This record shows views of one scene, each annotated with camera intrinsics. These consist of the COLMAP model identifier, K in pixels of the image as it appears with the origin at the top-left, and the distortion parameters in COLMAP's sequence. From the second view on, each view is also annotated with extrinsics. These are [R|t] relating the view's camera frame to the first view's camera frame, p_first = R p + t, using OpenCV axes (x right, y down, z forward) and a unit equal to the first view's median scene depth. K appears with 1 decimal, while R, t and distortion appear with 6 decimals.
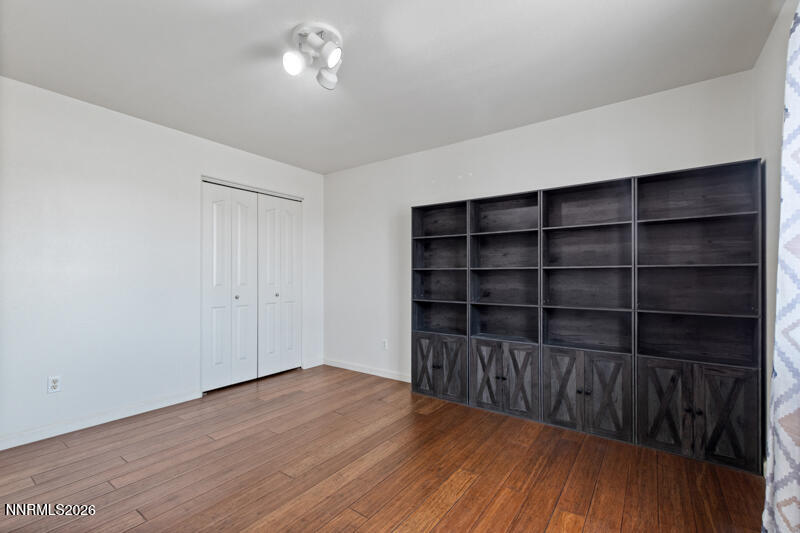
lens RADIAL K [[349.1, 0, 401.9], [0, 349.1, 271.1], [0, 0, 1]] dist [0.016588, -0.005739]
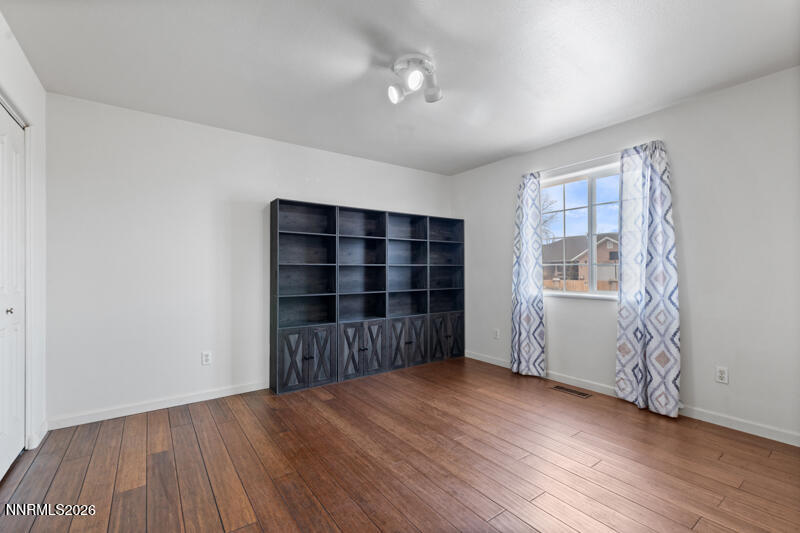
lens RADIAL K [[349.1, 0, 401.9], [0, 349.1, 271.1], [0, 0, 1]] dist [0.016588, -0.005739]
pose [[0.320443, -0.000248, 0.947268, -0.897059], [-0.010778, 0.999934, 0.003908, 0.008206], [-0.947206, -0.011462, 0.320419, 0.454938]]
